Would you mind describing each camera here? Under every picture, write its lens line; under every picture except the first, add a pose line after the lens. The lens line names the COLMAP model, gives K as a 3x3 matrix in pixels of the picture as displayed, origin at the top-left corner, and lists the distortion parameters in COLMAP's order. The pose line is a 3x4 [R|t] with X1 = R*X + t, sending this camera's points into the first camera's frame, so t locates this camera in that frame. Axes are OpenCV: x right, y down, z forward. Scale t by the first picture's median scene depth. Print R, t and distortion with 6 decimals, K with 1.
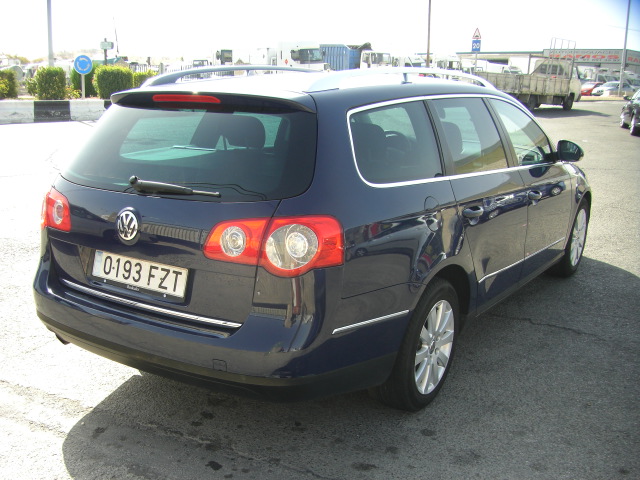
lens RADIAL K [[754.0, 0, 321.1], [0, 754.0, 240.9], [0, 0, 1]] dist [-0.155069, 0.000000]
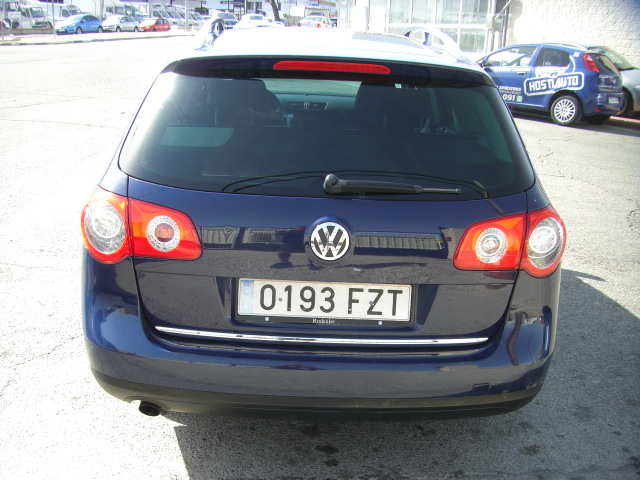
lens RADIAL K [[754.0, 0, 320.8], [0, 754.0, 238.2], [0, 0, 1]] dist [-0.155069, 0.000000]
pose [[0.828091, -0.134783, 0.544149, -0.666559], [0.090423, 0.990071, 0.107629, -0.103888], [-0.553252, -0.039923, 0.832057, 0.373087]]
